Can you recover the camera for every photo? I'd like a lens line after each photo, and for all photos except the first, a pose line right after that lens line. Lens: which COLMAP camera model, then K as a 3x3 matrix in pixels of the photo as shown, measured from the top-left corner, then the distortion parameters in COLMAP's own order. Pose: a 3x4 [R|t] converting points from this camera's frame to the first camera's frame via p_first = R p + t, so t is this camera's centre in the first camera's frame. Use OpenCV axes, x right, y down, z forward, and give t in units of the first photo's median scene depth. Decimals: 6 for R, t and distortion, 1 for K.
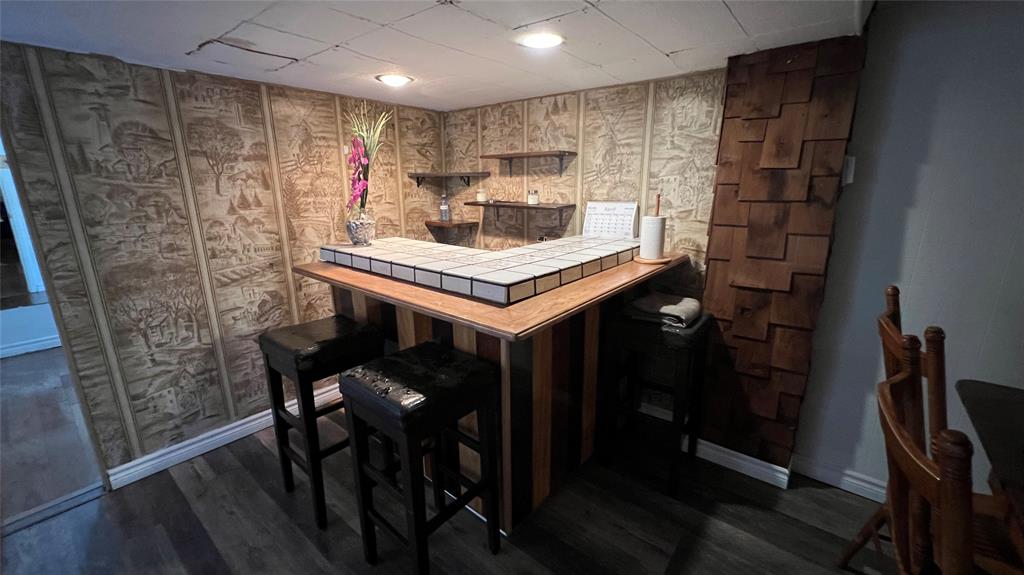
lens RADIAL K [[411.8, 0, 516.7], [0, 411.8, 289.8], [0, 0, 1]] dist [-0.002282, 0.001209]
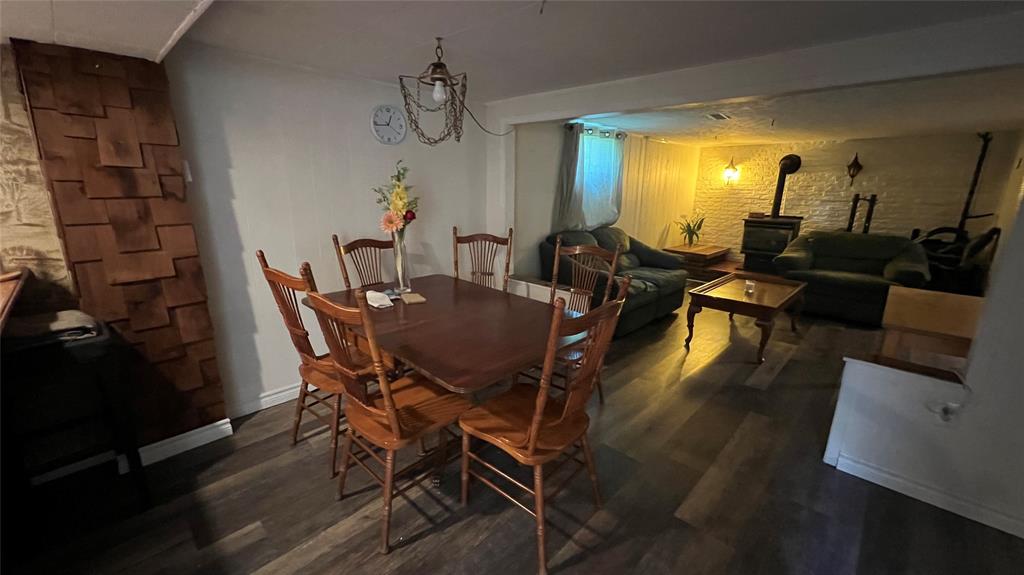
lens RADIAL K [[411.8, 0, 510.8], [0, 411.8, 287.7], [0, 0, 1]] dist [-0.002282, 0.001209]
pose [[0.080237, -0.238487, 0.967825, -0.343694], [0.237788, 0.947503, 0.213766, 0.011875], [-0.967997, 0.212985, 0.132734, -0.043747]]
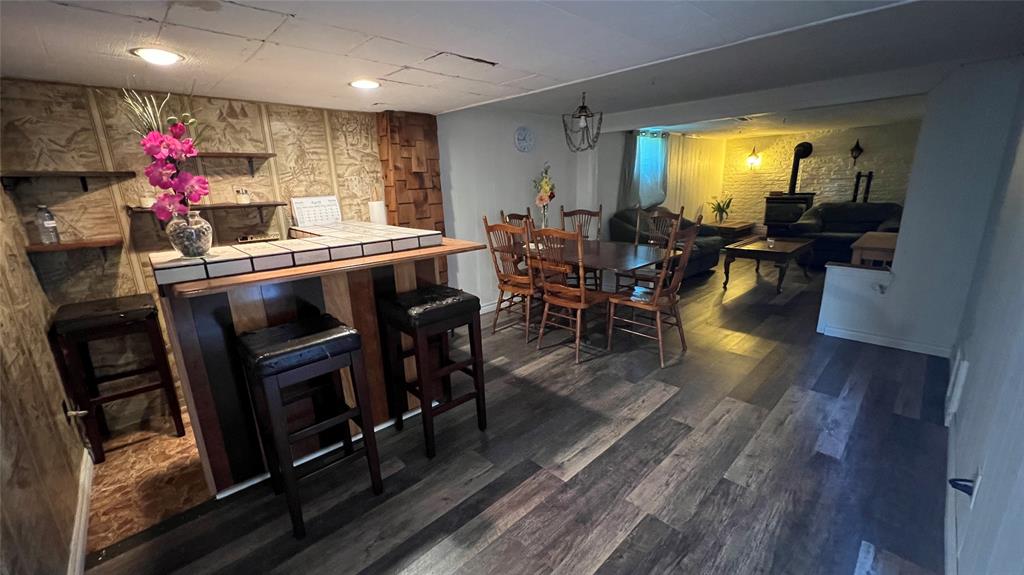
lens RADIAL K [[411.8, 0, 510.4], [0, 411.8, 286.6], [0, 0, 1]] dist [-0.002282, 0.001209]
pose [[0.119381, -0.244579, 0.962252, -1.197044], [0.278986, 0.938398, 0.203904, -0.050650], [-0.952846, 0.244112, 0.180261, 0.310490]]
